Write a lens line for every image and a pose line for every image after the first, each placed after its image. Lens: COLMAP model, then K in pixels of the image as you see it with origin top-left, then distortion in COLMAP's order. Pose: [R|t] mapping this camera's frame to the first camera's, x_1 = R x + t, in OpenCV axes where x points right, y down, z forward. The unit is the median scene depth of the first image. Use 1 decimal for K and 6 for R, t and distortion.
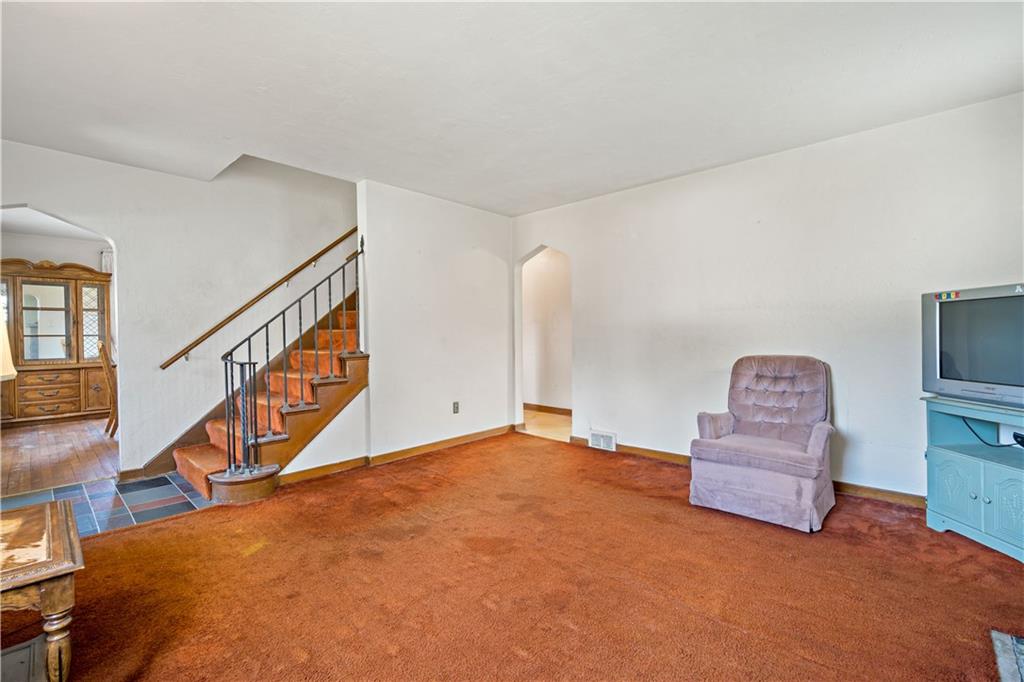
lens RADIAL K [[457.1, 0, 503.3], [0, 457.1, 329.0], [0, 0, 1]] dist [-0.012473, -0.000436]
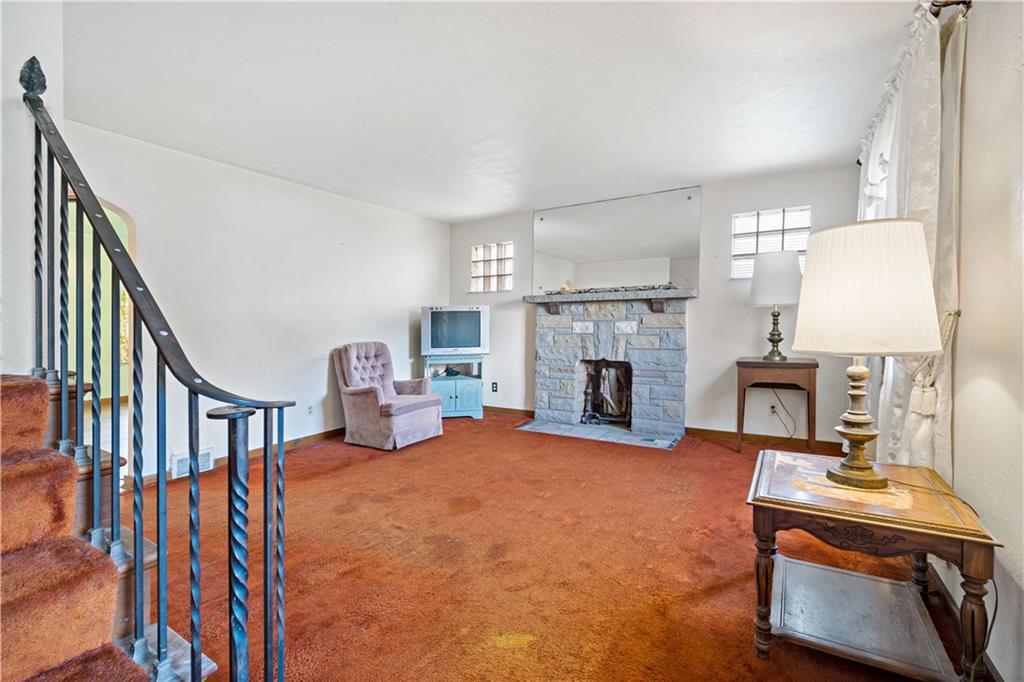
lens RADIAL K [[457.1, 0, 503.3], [0, 457.1, 329.0], [0, 0, 1]] dist [-0.012473, -0.000436]
pose [[-0.203237, -0.002739, 0.979126, -1.083130], [0.001426, 0.999994, 0.003094, 0.014571], [-0.979129, 0.002025, -0.203232, 1.027964]]
